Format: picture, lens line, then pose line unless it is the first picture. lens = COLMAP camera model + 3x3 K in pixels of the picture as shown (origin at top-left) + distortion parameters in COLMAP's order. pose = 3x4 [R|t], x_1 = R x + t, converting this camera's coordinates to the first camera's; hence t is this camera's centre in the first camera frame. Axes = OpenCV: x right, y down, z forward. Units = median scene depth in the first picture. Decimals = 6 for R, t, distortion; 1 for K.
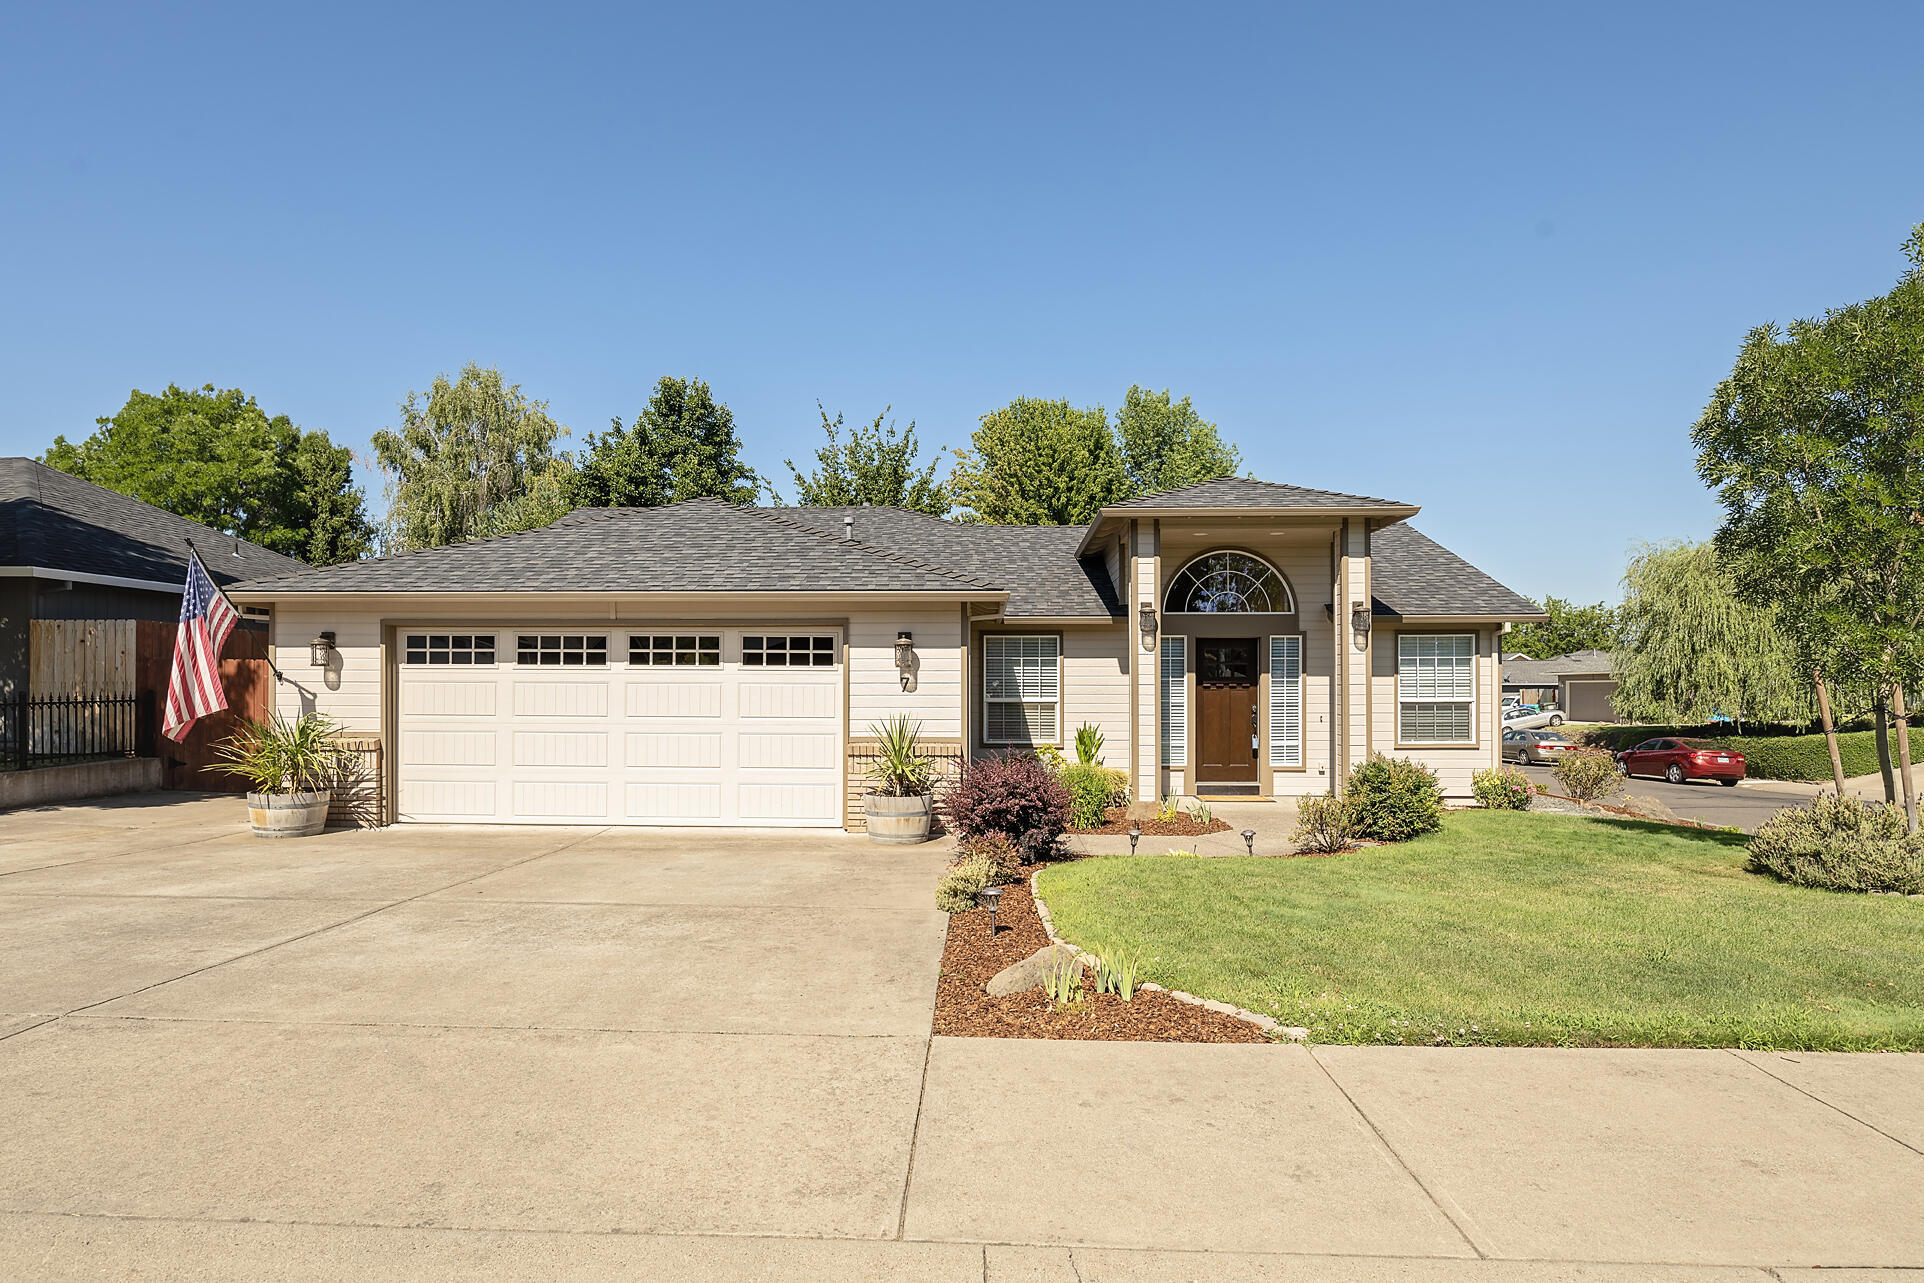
lens RADIAL K [[1009.6, 0, 964.6], [0, 1009.6, 681.2], [0, 0, 1]] dist [-0.003192, -0.000326]
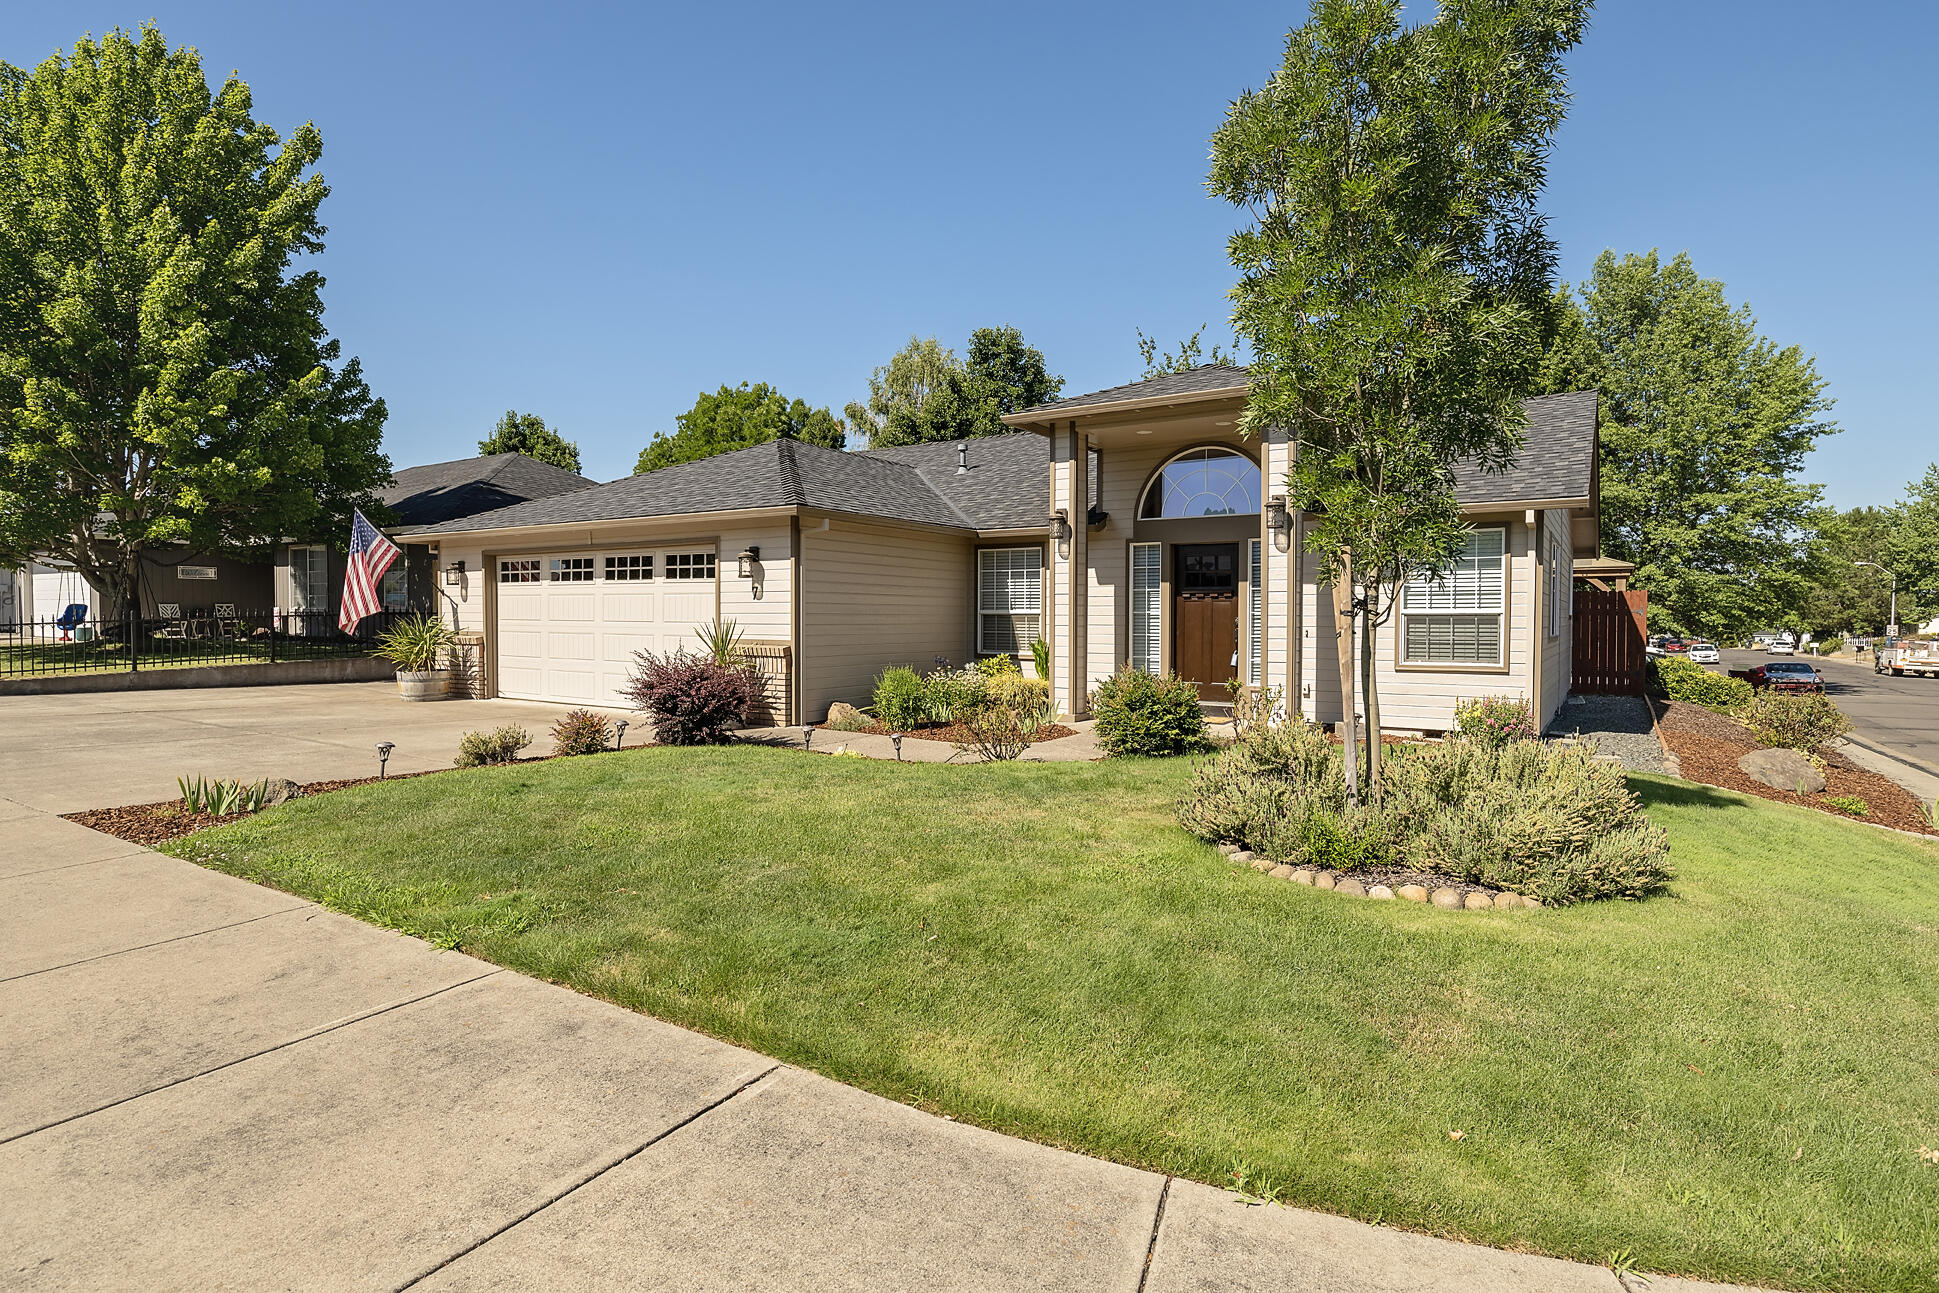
lens RADIAL K [[972.0, 0, 955.0], [0, 972.0, 633.2], [0, 0, 1]] dist [-0.004709, 0.000515]
pose [[0.865759, 0.010621, -0.500349, 0.637444], [0.001533, 0.999714, 0.023874, 0.020944], [0.500459, -0.021436, 0.865495, 0.161783]]
